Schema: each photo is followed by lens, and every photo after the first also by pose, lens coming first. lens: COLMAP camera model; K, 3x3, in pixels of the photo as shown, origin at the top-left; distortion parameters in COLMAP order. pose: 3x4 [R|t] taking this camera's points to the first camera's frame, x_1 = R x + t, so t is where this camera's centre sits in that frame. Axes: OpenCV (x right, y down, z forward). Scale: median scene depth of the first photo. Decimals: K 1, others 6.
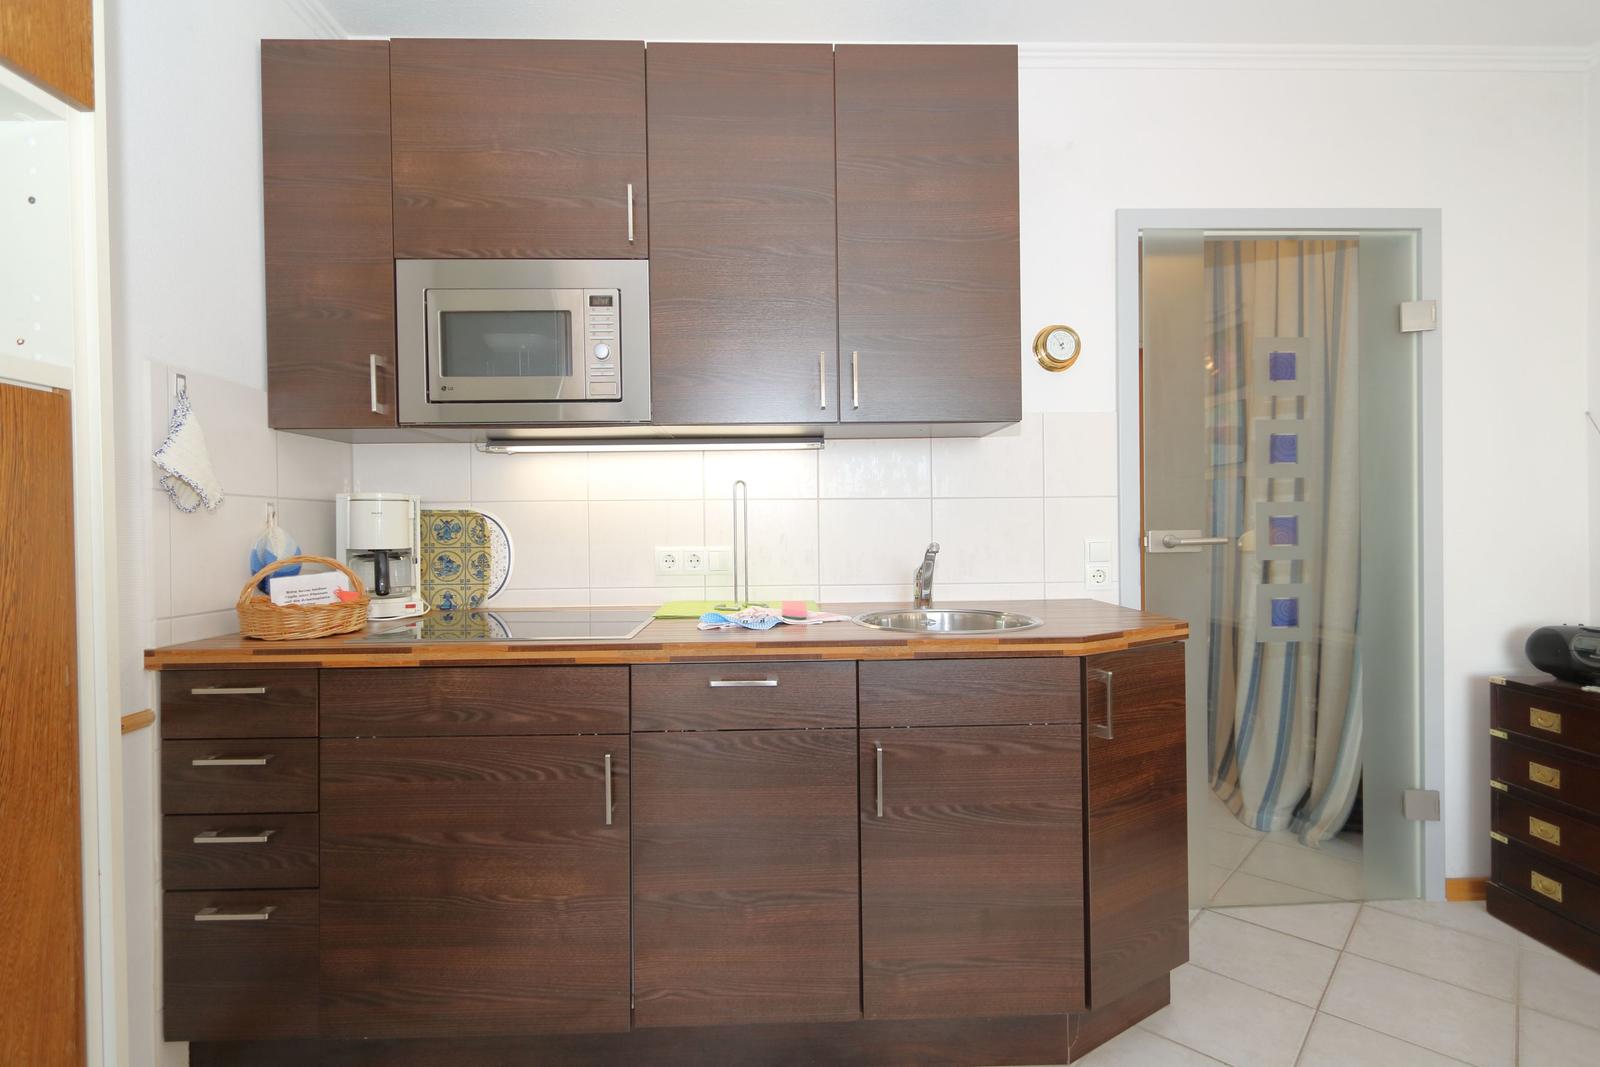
lens RADIAL K [[749.7, 0, 797.6], [0, 749.7, 531.5], [0, 0, 1]] dist [0.003583, -0.000603]
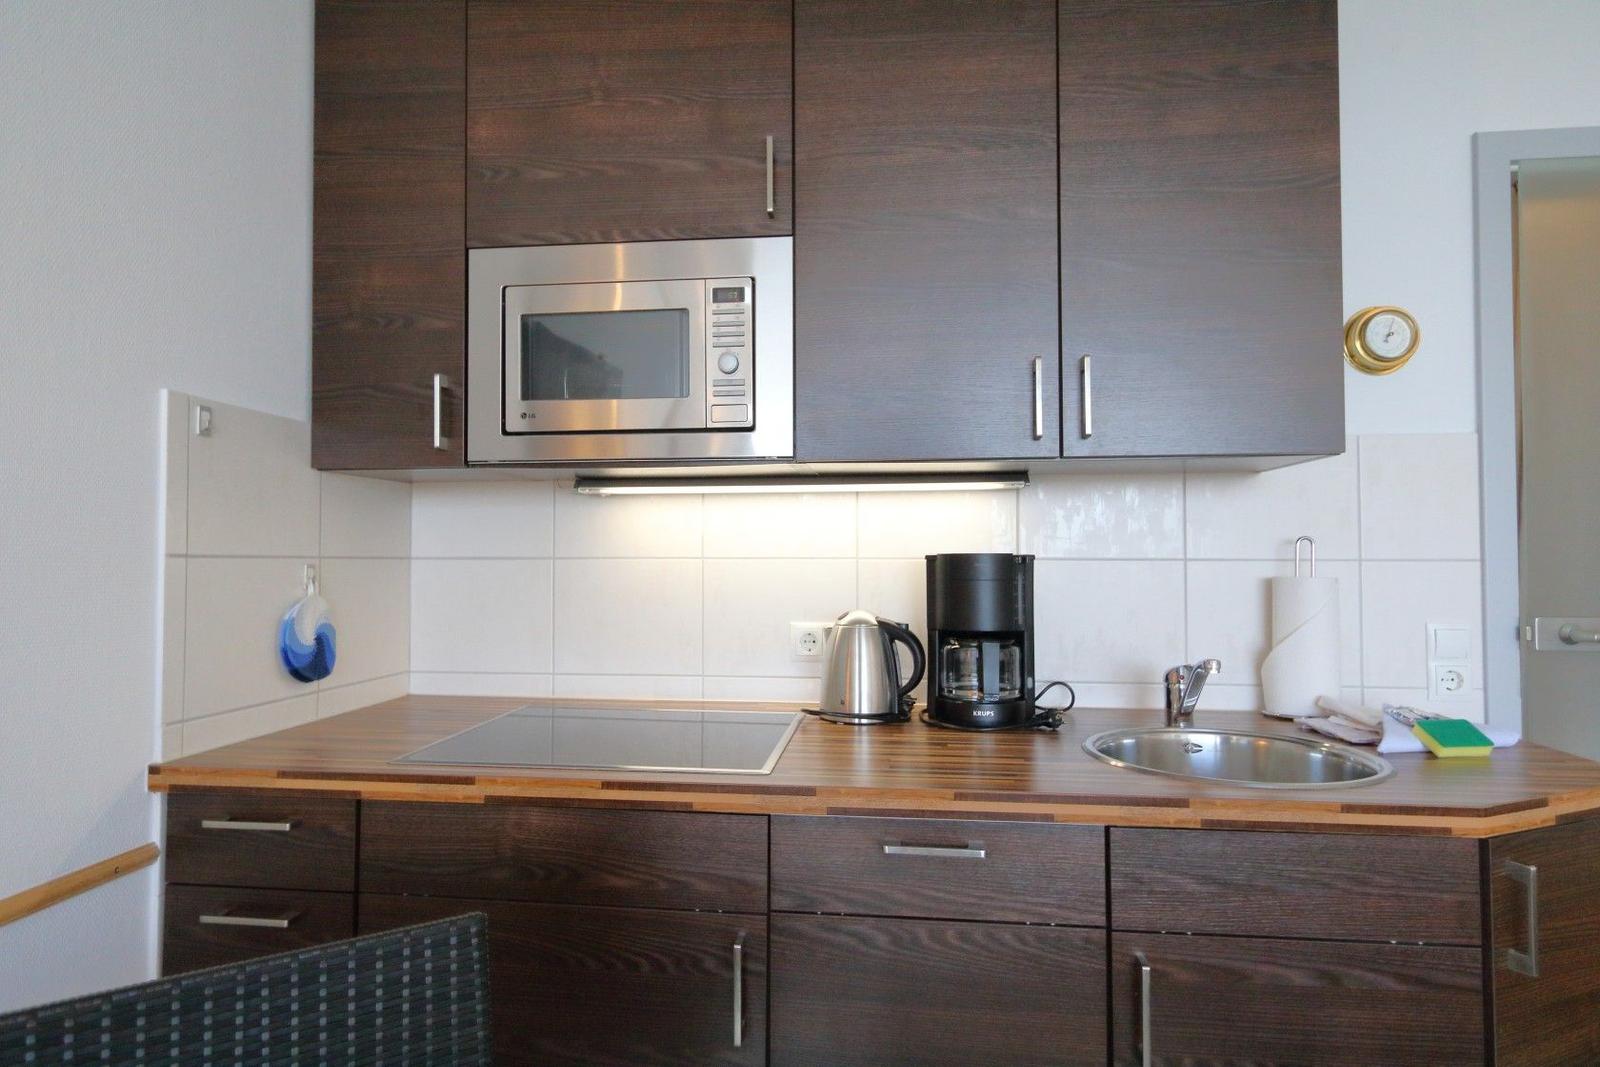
lens RADIAL K [[922.7, 0, 794.9], [0, 922.7, 535.2], [0, 0, 1]] dist [0.004224, 0.001208]
pose [[0.989025, 0.007996, -0.147530, -0.063432], [-0.012342, 0.999516, -0.028564, -0.047575], [0.147231, 0.030071, 0.988645, 0.125026]]
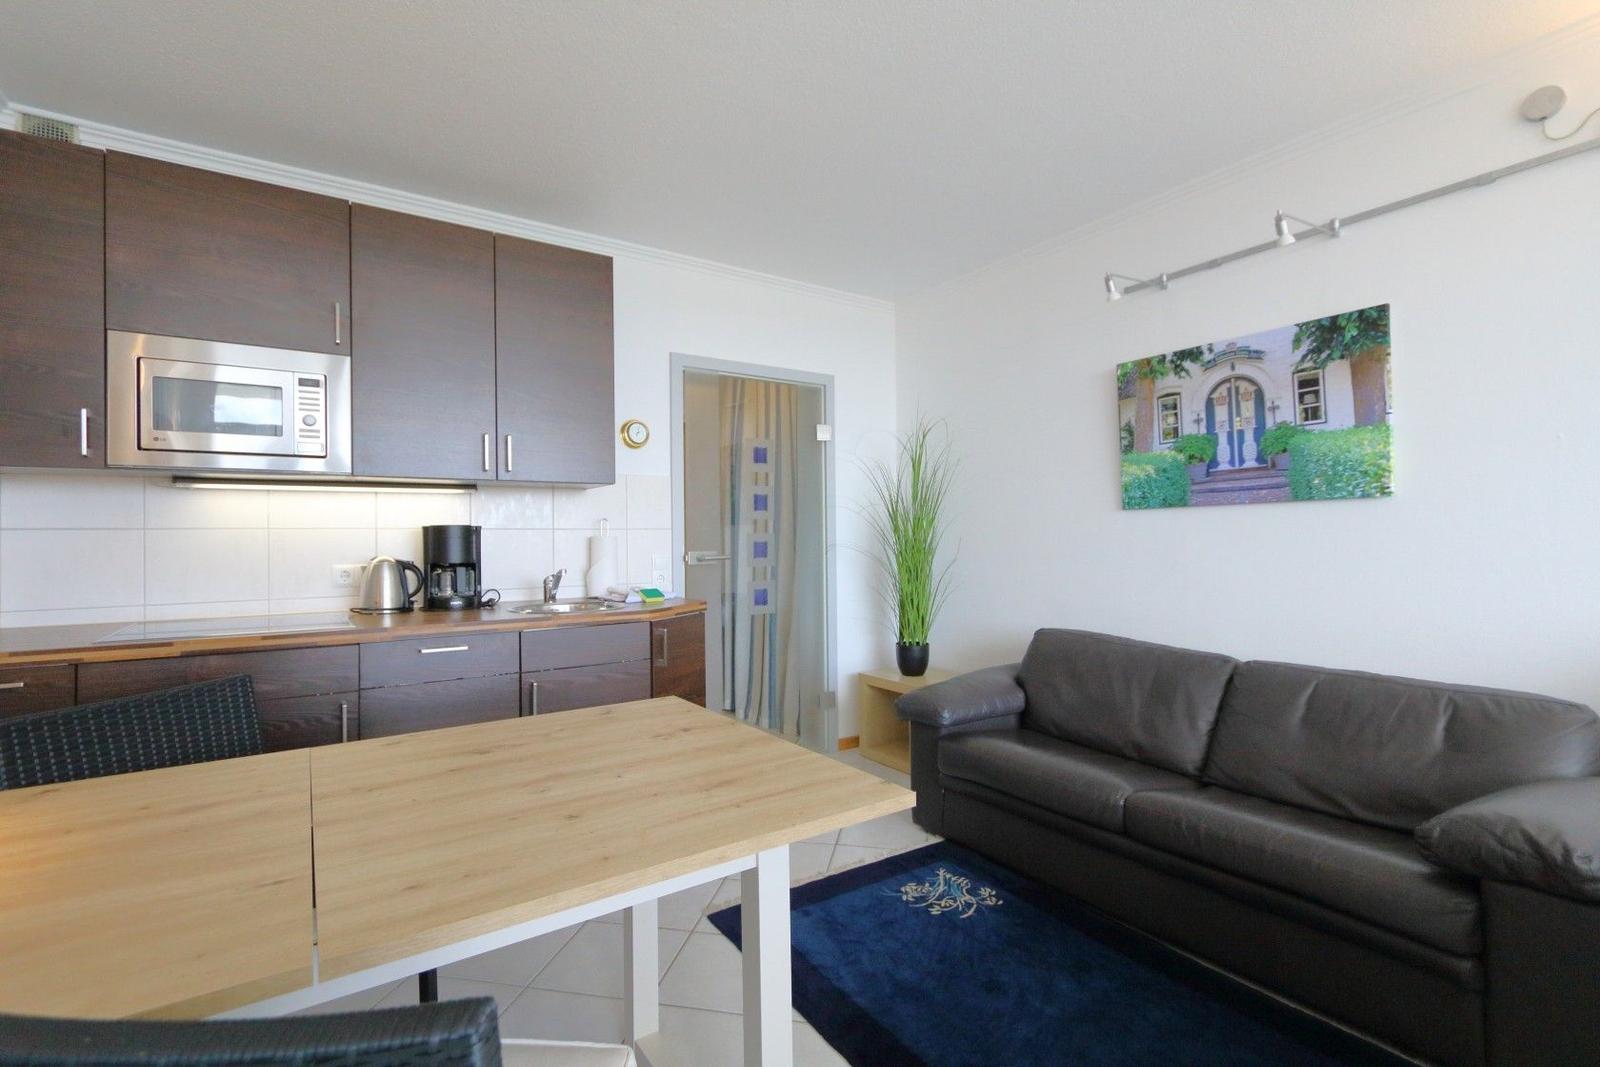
lens RADIAL K [[725.2, 0, 797.5], [0, 725.2, 529.0], [0, 0, 1]] dist [-0.000173, -0.000375]
pose [[0.844049, 0.009413, 0.536183, -0.219762], [0.006290, 0.999603, -0.027450, -0.004003], [-0.536229, 0.026542, 0.843655, -0.562991]]
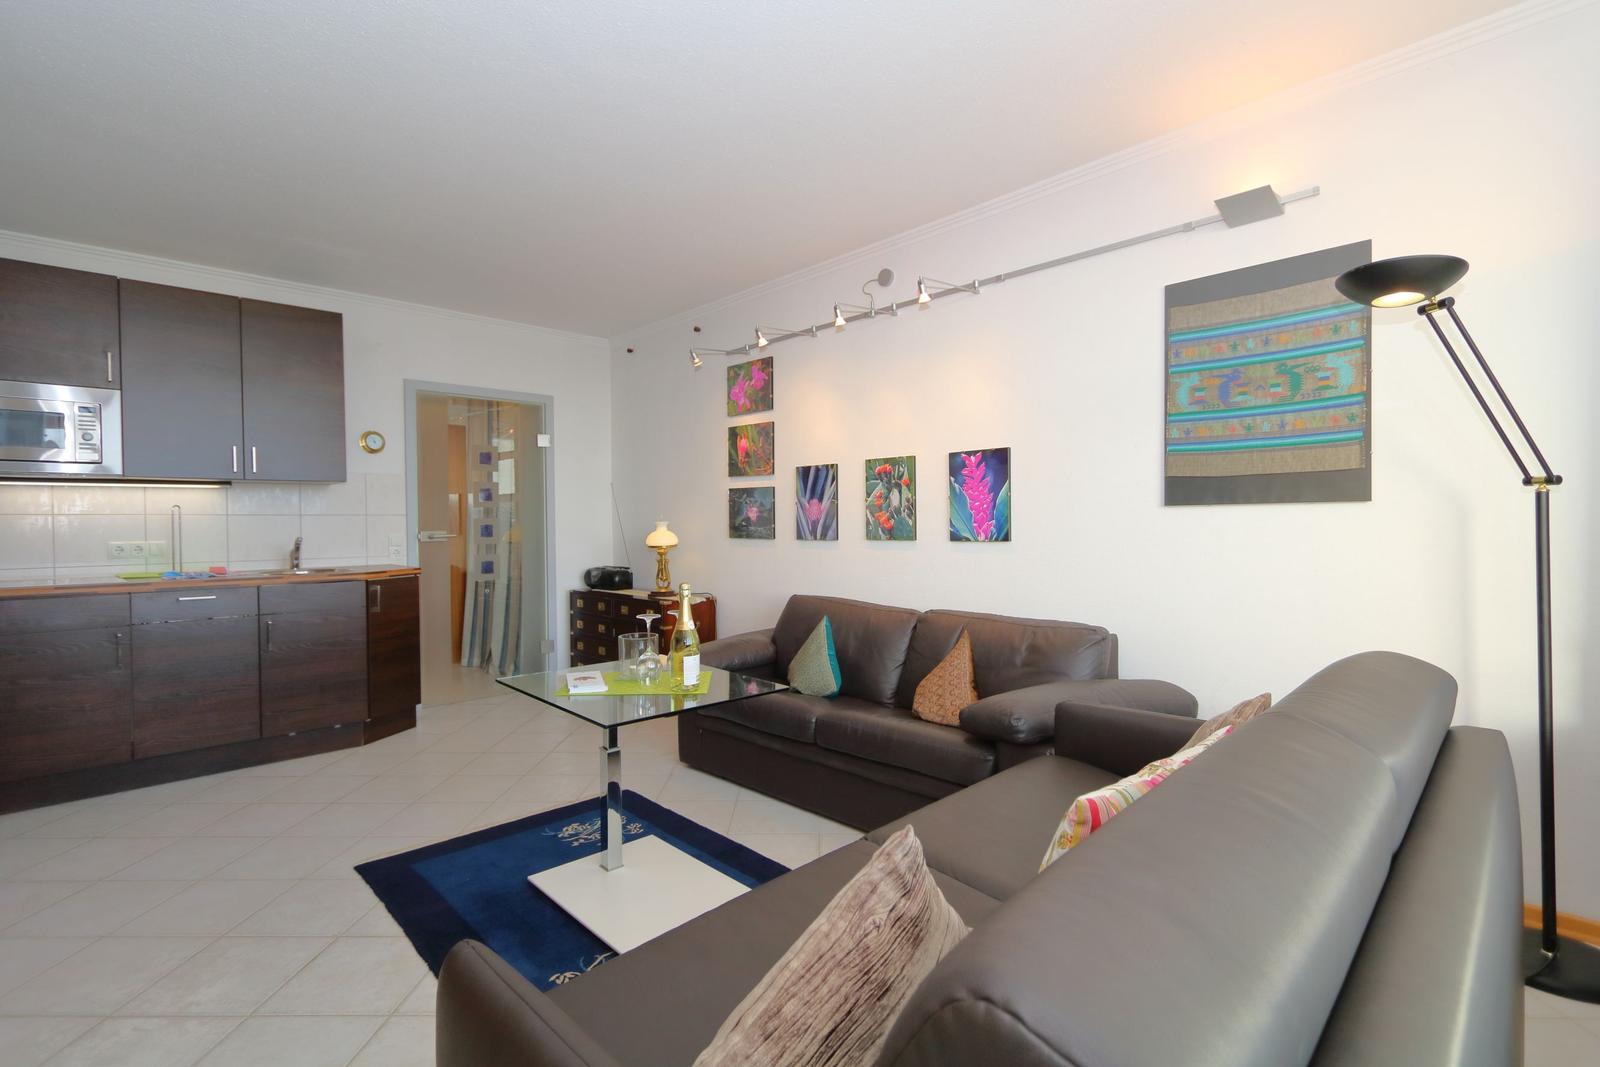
lens RADIAL K [[749.7, 0, 797.6], [0, 749.7, 531.5], [0, 0, 1]] dist [0.003583, -0.000603]
pose [[0.742811, -0.004915, 0.669483, -0.203809], [0.006686, 0.999978, -0.000076, 0.008429], [-0.669467, 0.004533, 0.742828, -1.600709]]
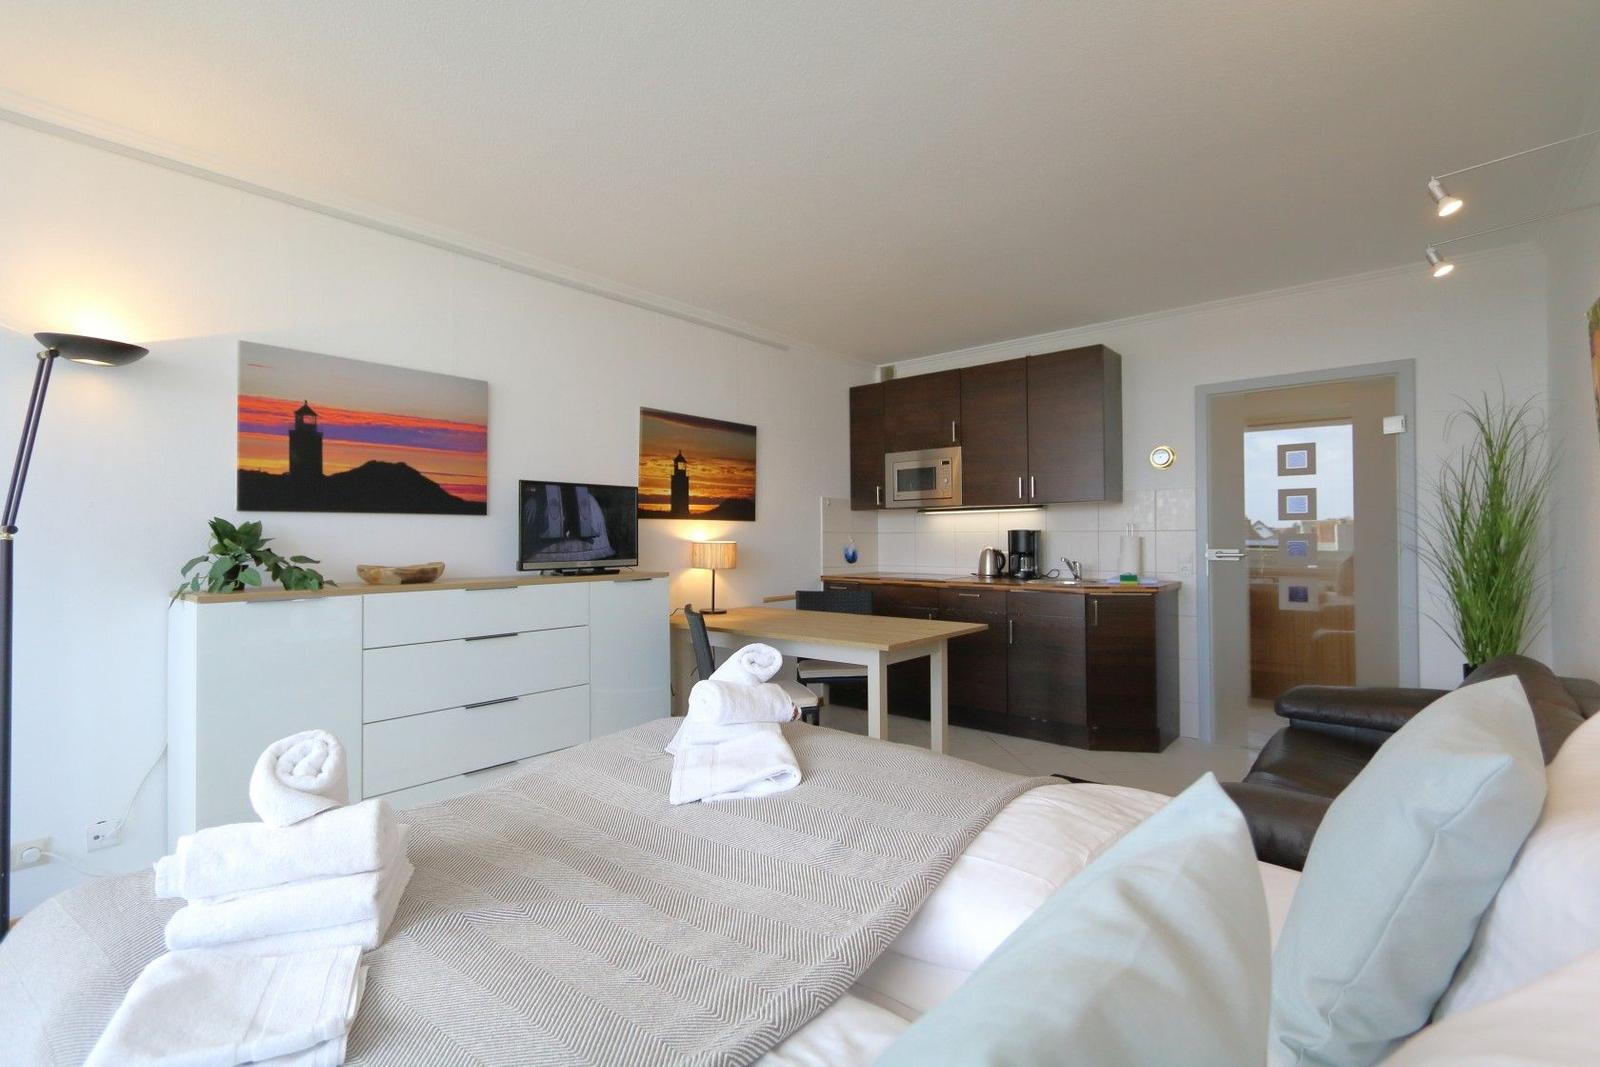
lens RADIAL K [[725.2, 0, 797.5], [0, 725.2, 529.0], [0, 0, 1]] dist [-0.000173, -0.000375]
pose [[0.744114, 0.000947, -0.668052, 1.142929], [-0.011486, 0.999869, -0.011376, -0.022625], [0.667954, 0.016138, 0.744027, -1.388254]]
